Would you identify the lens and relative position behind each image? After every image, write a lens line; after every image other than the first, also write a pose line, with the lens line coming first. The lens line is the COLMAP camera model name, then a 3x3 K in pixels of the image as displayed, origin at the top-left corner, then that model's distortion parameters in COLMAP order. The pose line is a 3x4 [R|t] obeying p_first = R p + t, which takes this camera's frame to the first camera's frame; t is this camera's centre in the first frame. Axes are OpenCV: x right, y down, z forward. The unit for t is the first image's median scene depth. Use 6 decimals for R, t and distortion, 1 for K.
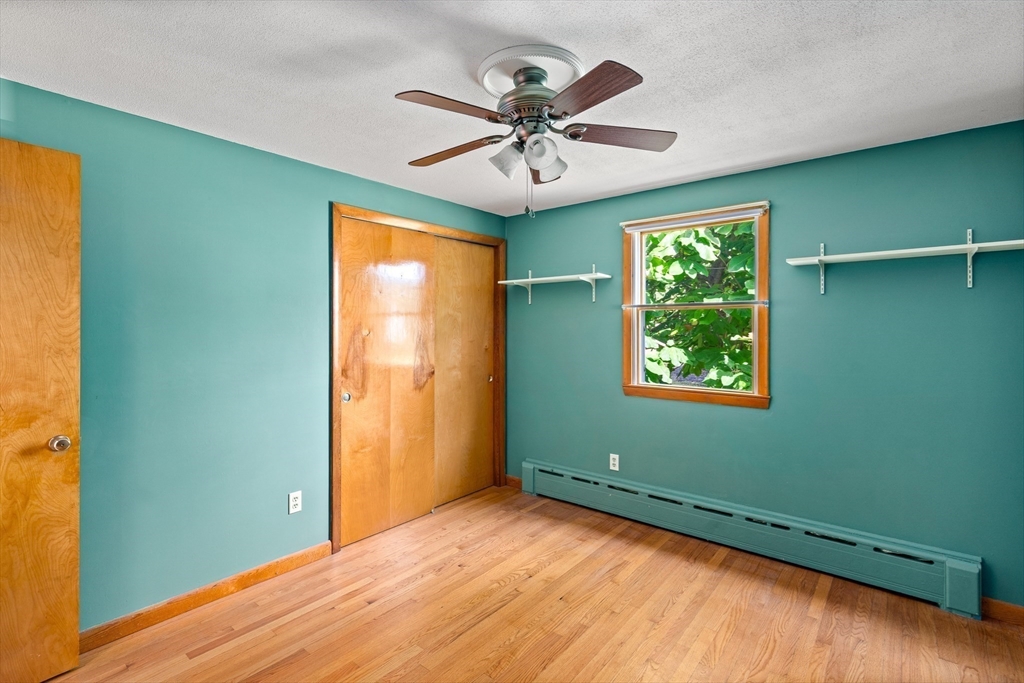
lens RADIAL K [[485.4, 0, 505.1], [0, 485.4, 337.9], [0, 0, 1]] dist [-0.001512, 0.010691]
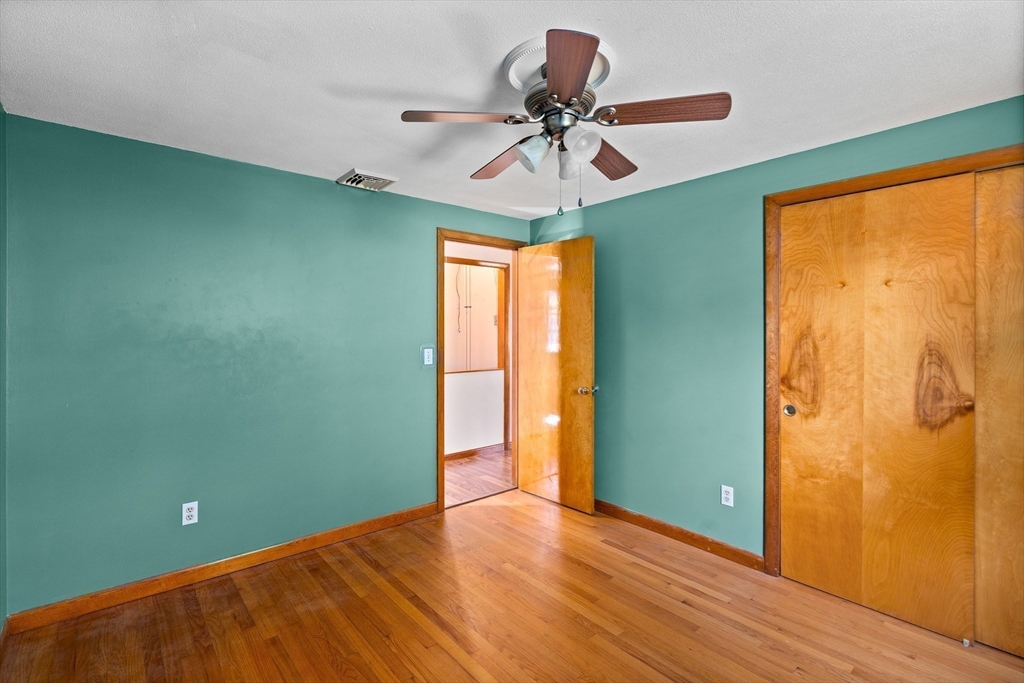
lens RADIAL K [[485.4, 0, 505.1], [0, 485.4, 337.9], [0, 0, 1]] dist [-0.001512, 0.010691]
pose [[-0.180347, 0.027044, -0.983231, 0.616010], [-0.015039, 0.999429, 0.030248, -0.026526], [0.983488, 0.020242, -0.179837, 0.638285]]
